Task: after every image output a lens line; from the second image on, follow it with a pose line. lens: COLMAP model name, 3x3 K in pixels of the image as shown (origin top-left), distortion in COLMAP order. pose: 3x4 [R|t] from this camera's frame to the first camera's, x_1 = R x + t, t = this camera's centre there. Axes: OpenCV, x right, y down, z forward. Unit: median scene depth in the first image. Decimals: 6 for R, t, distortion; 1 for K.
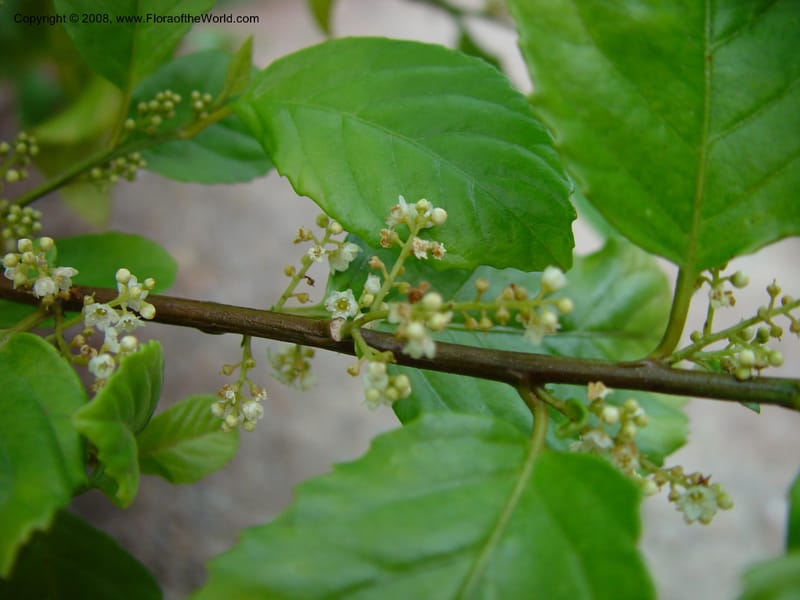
lens RADIAL K [[899.4, 0, 400.0], [0, 899.4, 300.0], [0, 0, 1]] dist [-0.032045, -0.279166]
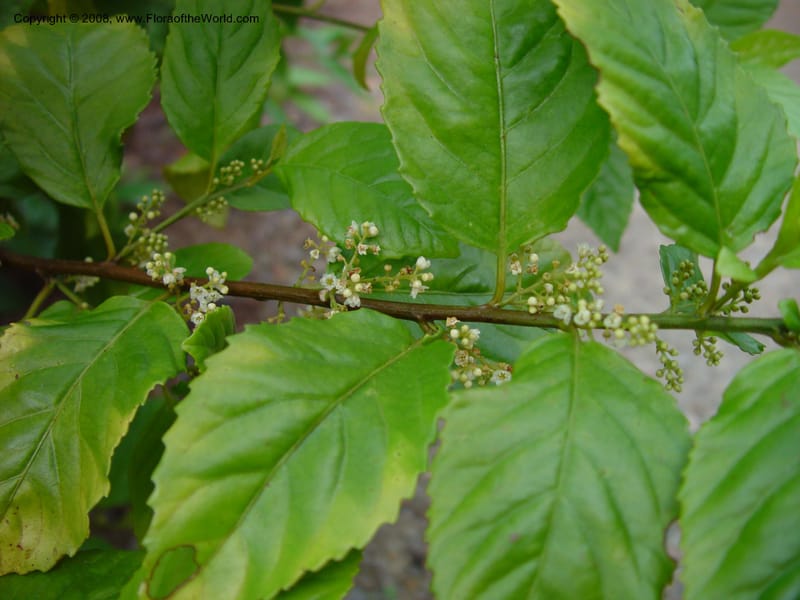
lens RADIAL K [[899.4, 0, 400.0], [0, 899.4, 300.0], [0, 0, 1]] dist [-0.032045, -0.279166]
pose [[0.985274, -0.038862, -0.166507, 0.383308], [0.042397, 0.998944, 0.017727, 0.016512], [0.165642, -0.024525, 0.985881, -0.762099]]
